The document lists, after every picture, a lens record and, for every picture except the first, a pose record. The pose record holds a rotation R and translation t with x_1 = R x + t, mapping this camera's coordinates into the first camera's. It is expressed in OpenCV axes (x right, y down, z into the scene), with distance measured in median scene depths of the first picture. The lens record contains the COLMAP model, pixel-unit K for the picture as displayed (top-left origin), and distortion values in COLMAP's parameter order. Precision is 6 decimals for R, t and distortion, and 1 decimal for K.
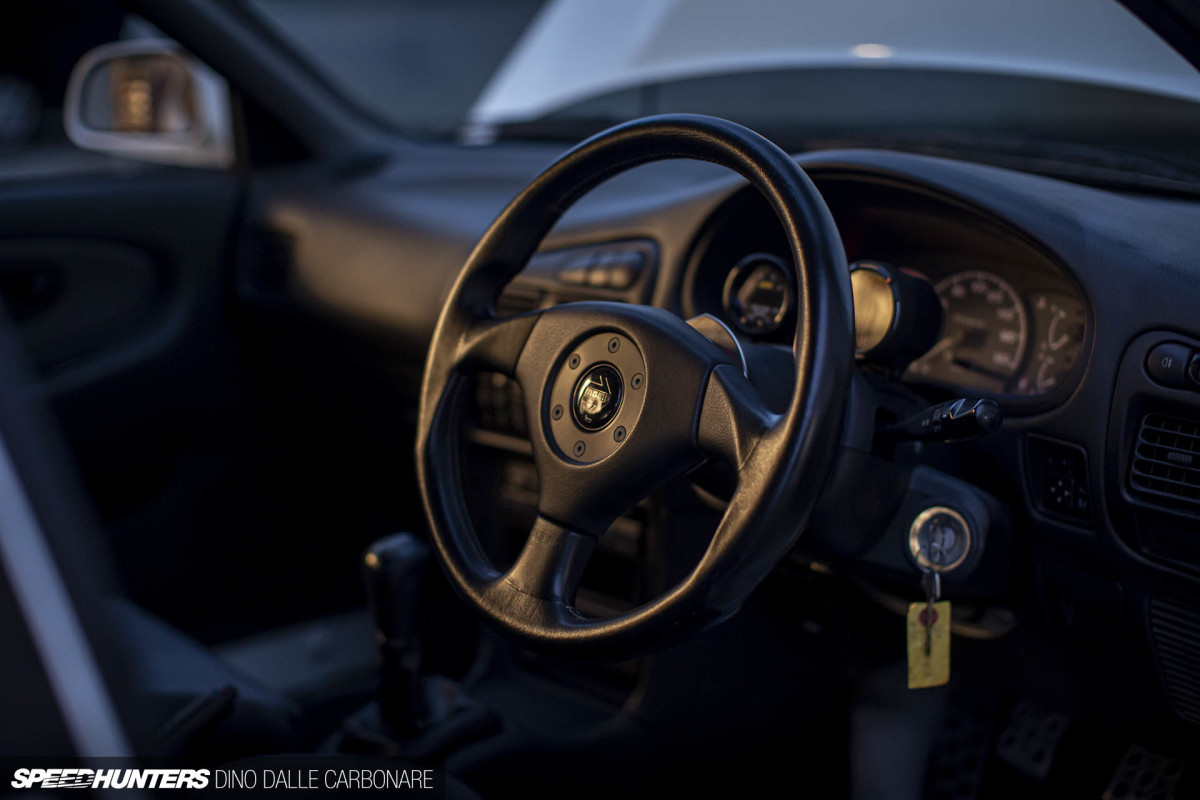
lens RADIAL K [[1838.3, 0, 600.0], [0, 1838.3, 400.0], [0, 0, 1]] dist [-0.045956, -0.024072]
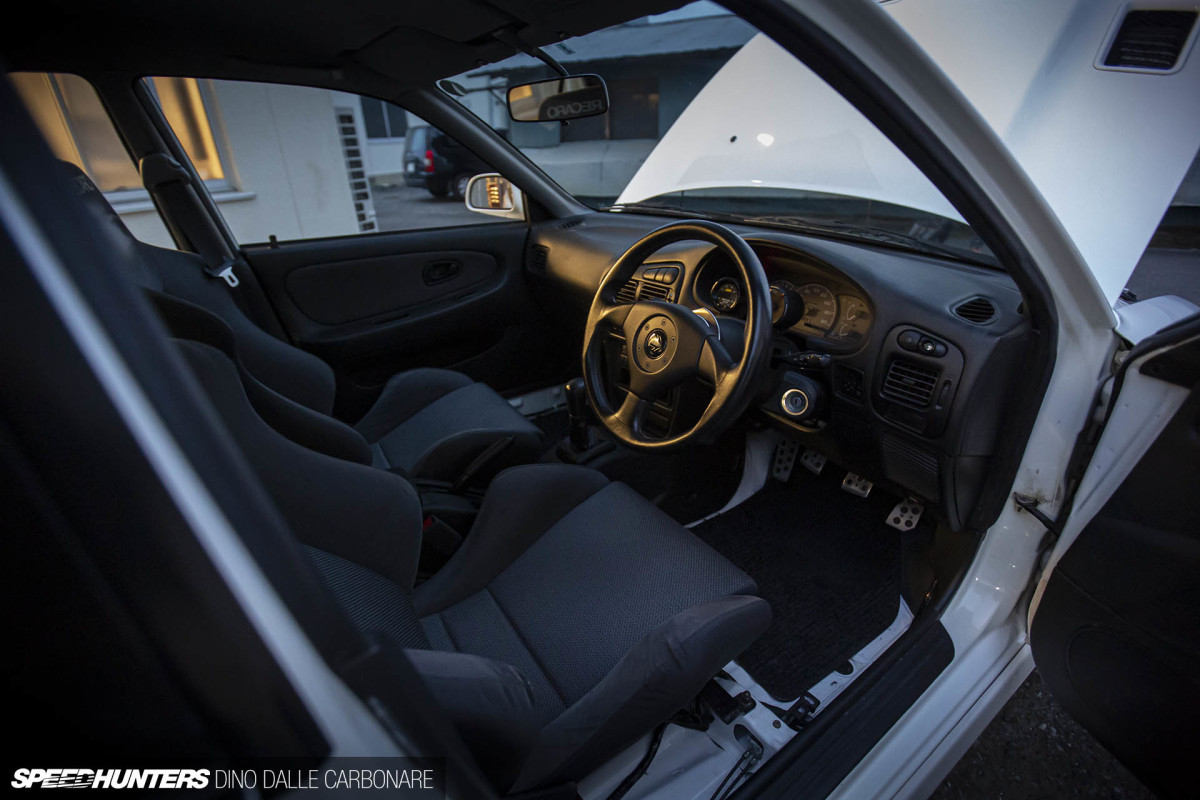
lens RADIAL K [[549.4, 0, 608.3], [0, 549.4, 382.9], [0, 0, 1]] dist [-0.000180, -0.000007]
pose [[0.995385, 0.046961, -0.083689, -0.001201], [-0.029897, 0.980433, 0.194568, -0.078907], [0.091189, -0.191168, 0.977312, 0.254617]]
